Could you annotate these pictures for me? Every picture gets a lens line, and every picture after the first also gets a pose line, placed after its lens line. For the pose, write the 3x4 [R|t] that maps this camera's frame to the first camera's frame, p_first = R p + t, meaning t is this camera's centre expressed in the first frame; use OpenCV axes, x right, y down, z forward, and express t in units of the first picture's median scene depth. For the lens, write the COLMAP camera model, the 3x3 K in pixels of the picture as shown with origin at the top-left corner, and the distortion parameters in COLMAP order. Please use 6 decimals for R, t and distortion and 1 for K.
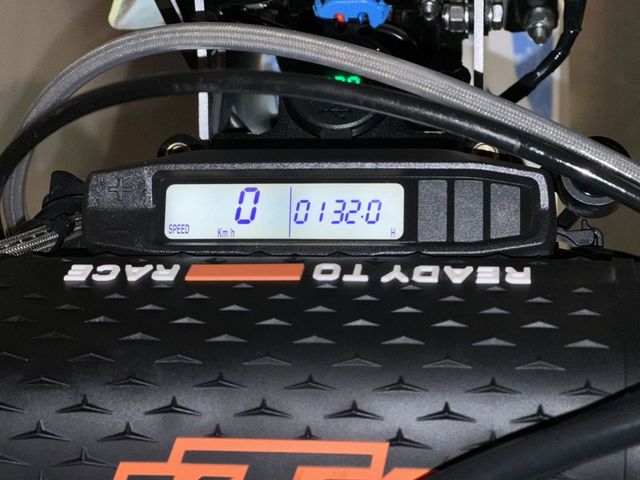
lens RADIAL K [[1433.0, 0, 314.3], [0, 1433.0, 243.1], [0, 0, 1]] dist [0.162687, 0.000000]
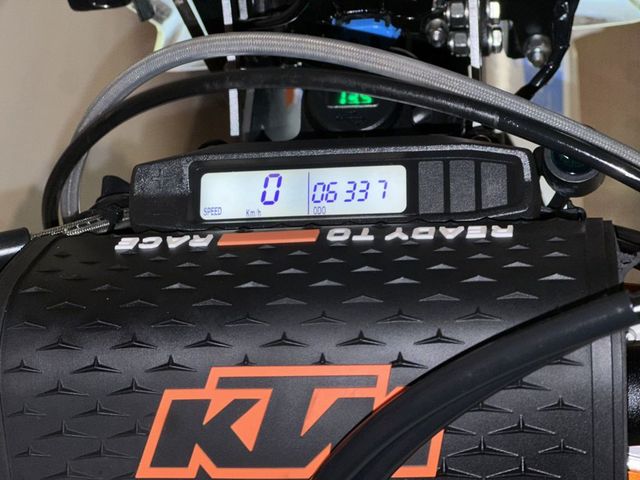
lens RADIAL K [[1433.0, 0, 324.7], [0, 1433.0, 237.1], [0, 0, 1]] dist [0.162687, 0.000000]
pose [[0.999190, -0.029634, -0.027238, 0.028781], [0.027737, 0.997328, -0.067581, 0.099298], [0.029168, 0.066771, 0.997342, -0.161455]]
